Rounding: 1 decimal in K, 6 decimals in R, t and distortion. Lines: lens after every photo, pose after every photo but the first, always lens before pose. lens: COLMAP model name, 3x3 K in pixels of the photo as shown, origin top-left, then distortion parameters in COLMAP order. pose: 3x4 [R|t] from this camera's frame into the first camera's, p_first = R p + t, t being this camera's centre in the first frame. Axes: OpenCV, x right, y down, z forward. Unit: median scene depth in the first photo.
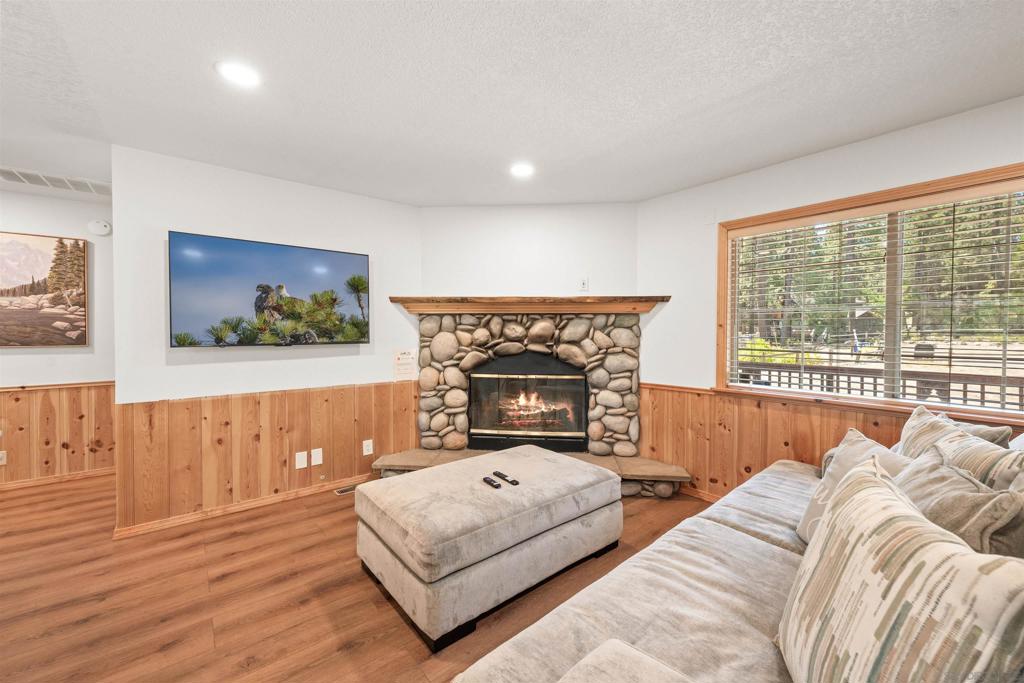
lens RADIAL K [[408.4, 0, 506.7], [0, 408.4, 338.9], [0, 0, 1]] dist [-0.001175, -0.000508]
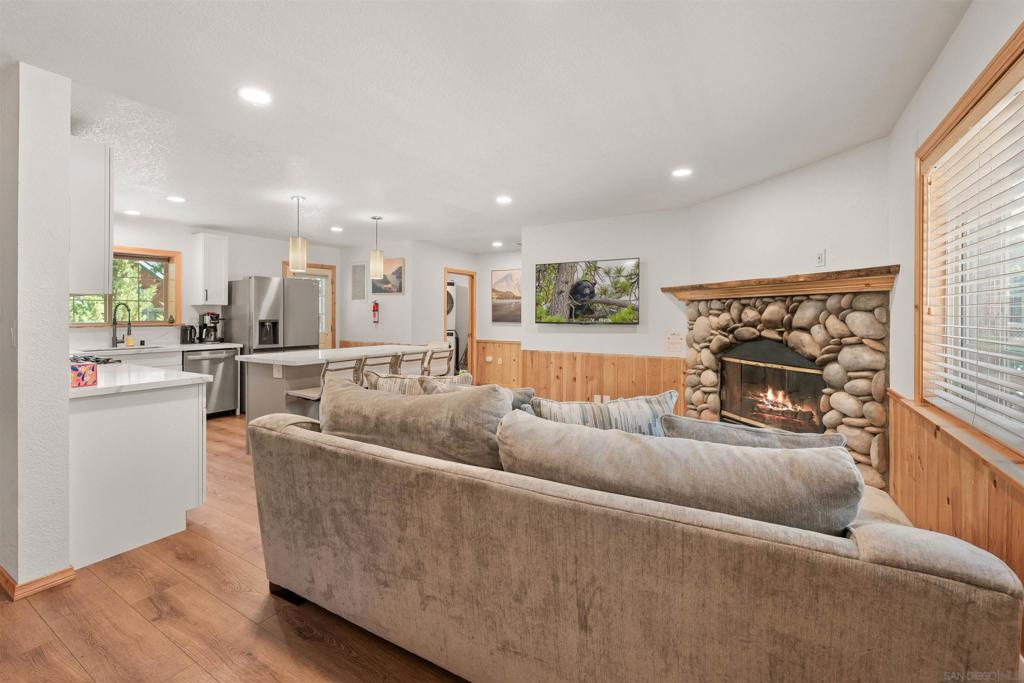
lens RADIAL K [[439.3, 0, 503.2], [0, 439.3, 317.2], [0, 0, 1]] dist [0.003778, 0.000126]
pose [[0.324437, 0.004236, -0.945898, 0.820330], [-0.019087, 0.999816, -0.002069, -0.001908], [0.945715, 0.018726, 0.324458, 0.117951]]
